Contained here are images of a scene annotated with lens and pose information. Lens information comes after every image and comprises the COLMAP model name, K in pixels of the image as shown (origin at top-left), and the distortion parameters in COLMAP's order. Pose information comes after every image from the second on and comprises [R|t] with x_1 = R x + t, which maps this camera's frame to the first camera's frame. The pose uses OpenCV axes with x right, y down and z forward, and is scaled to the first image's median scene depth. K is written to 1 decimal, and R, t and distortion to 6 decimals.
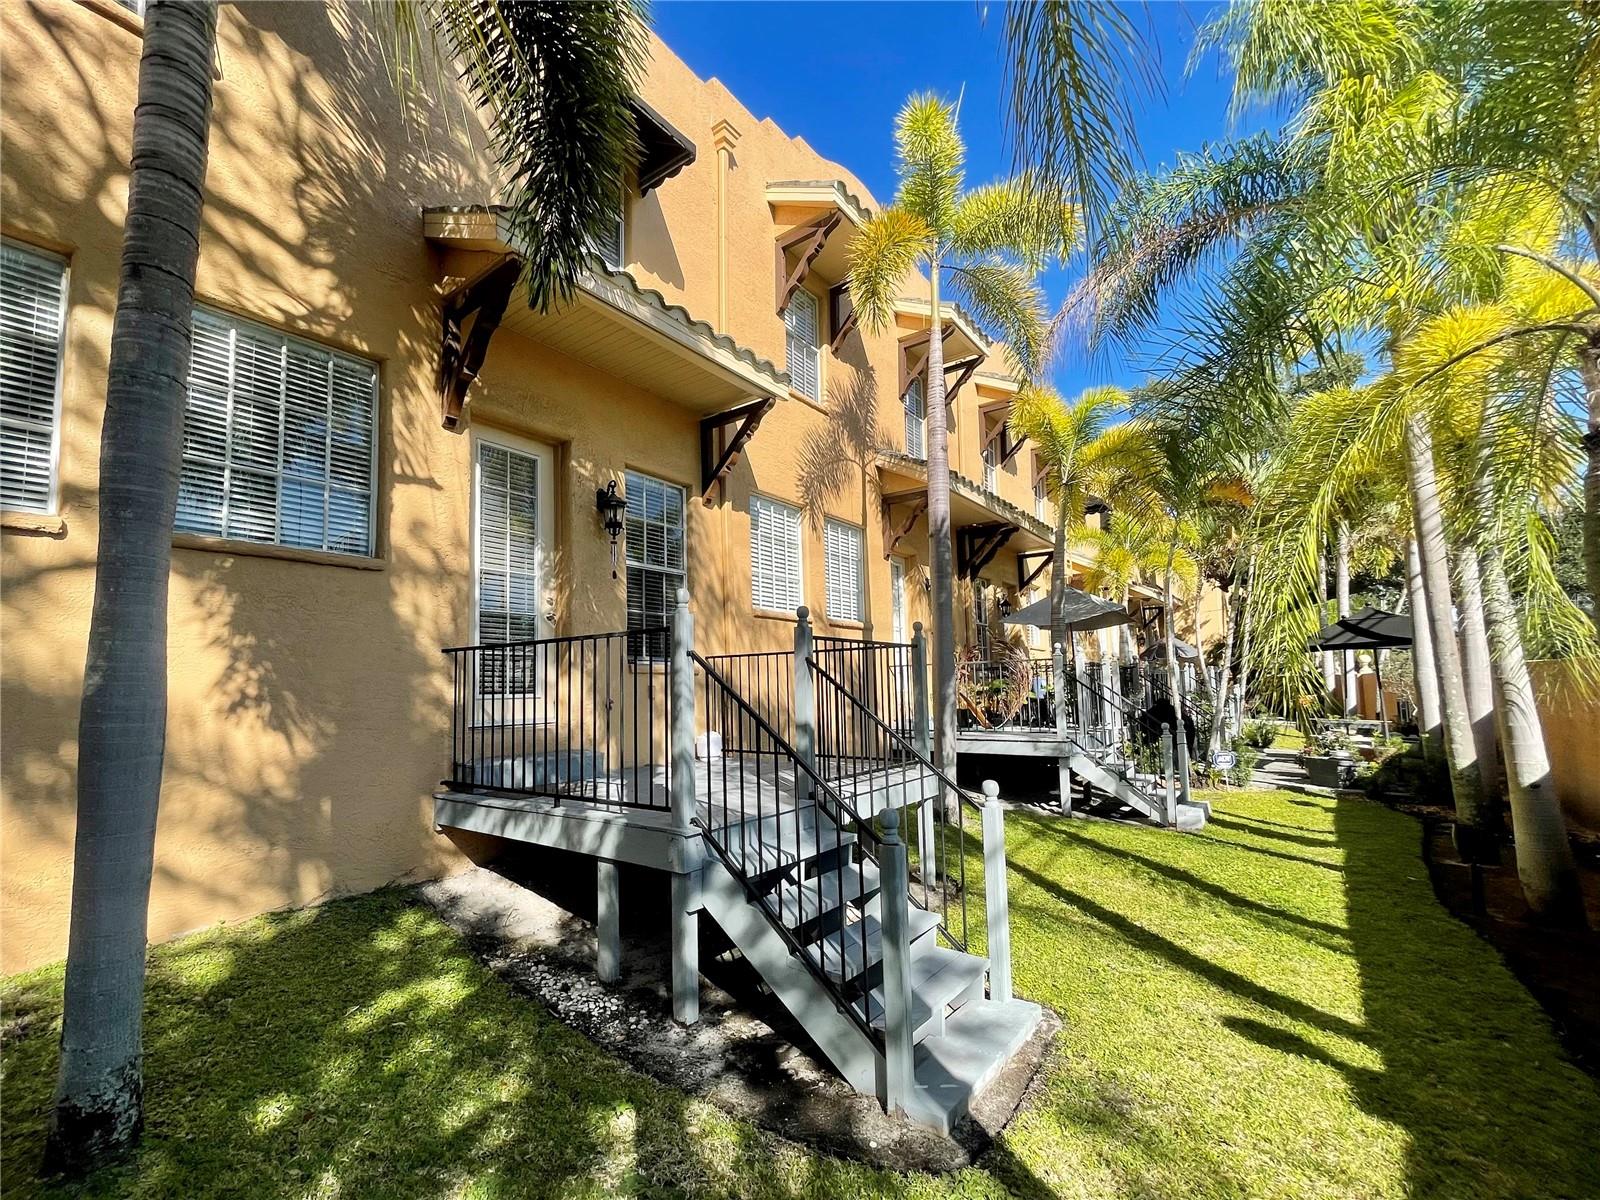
lens RADIAL K [[645.0, 0, 800.0], [0, 645.0, 600.0], [0, 0, 1]] dist [0.000011, 0.000011]
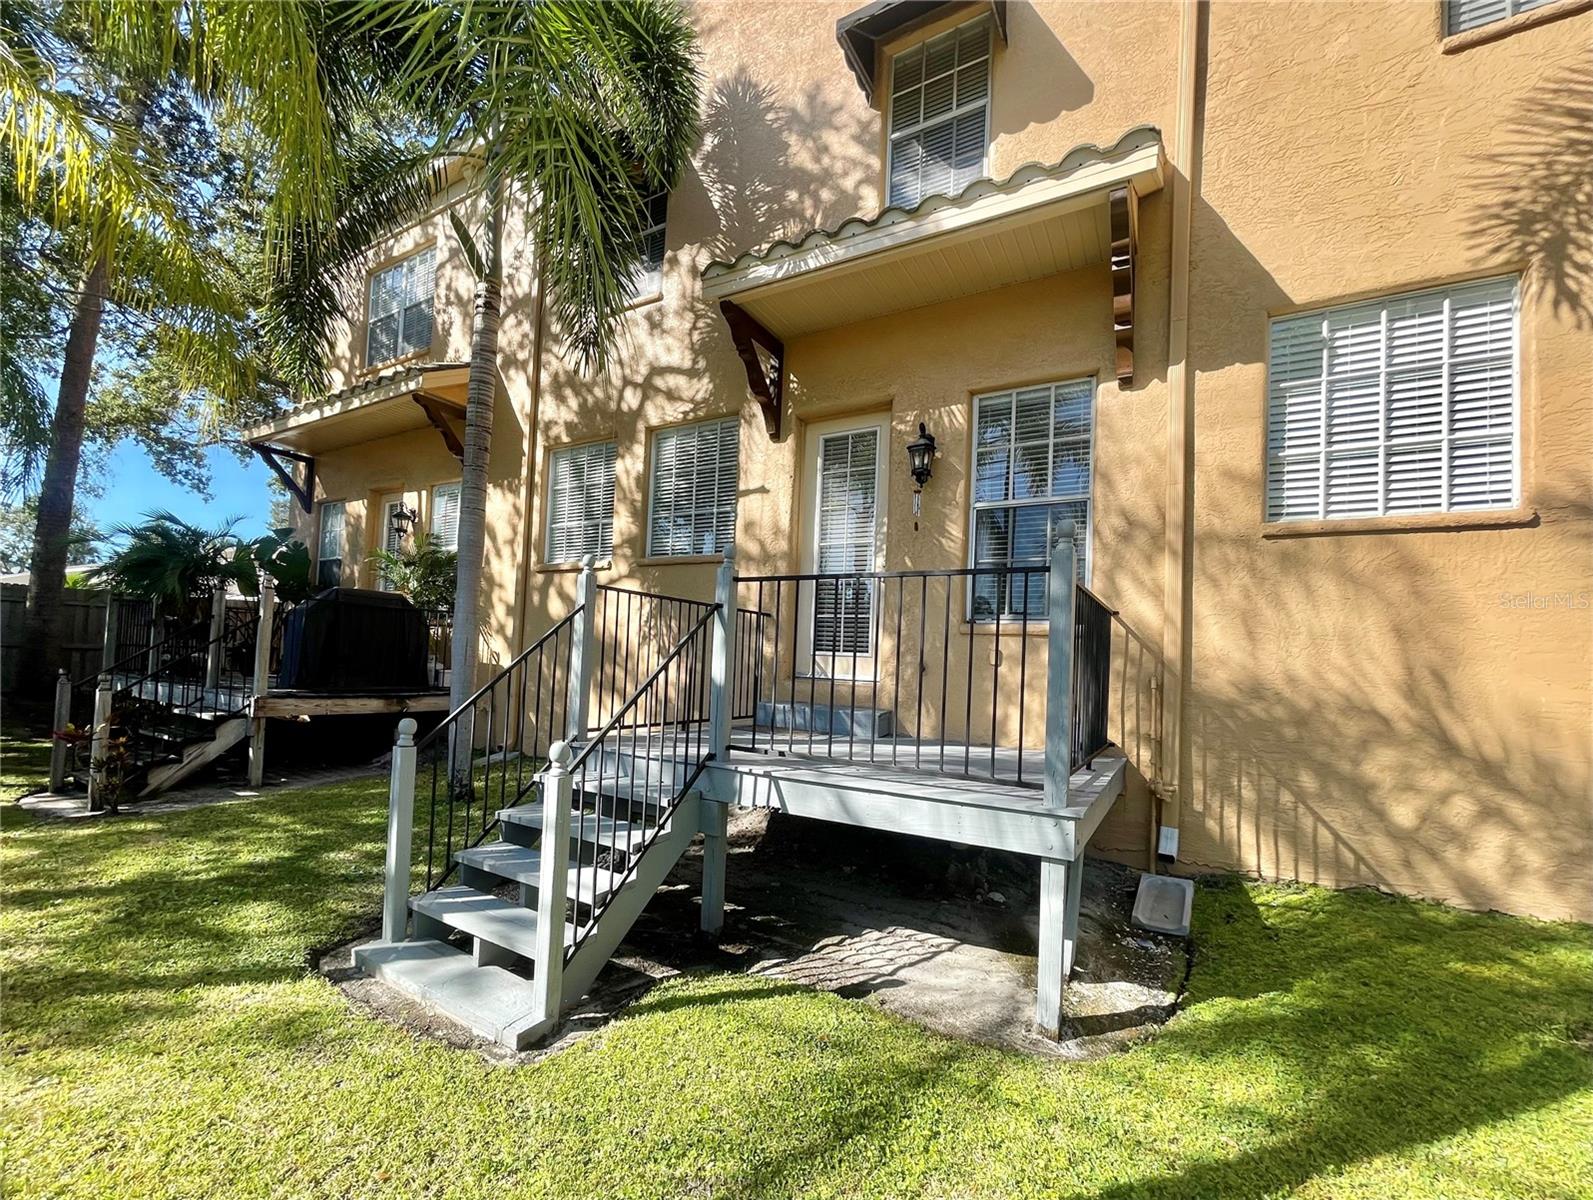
lens RADIAL K [[642.2, 0, 796.5], [0, 642.2, 600.0], [0, 0, 1]] dist [0.000011, 0.000011]
pose [[0.160023, -0.038926, -0.986345, 0.688073], [0.114361, 0.993225, -0.020643, 0.074036], [0.980466, -0.109496, 0.163391, 0.780254]]
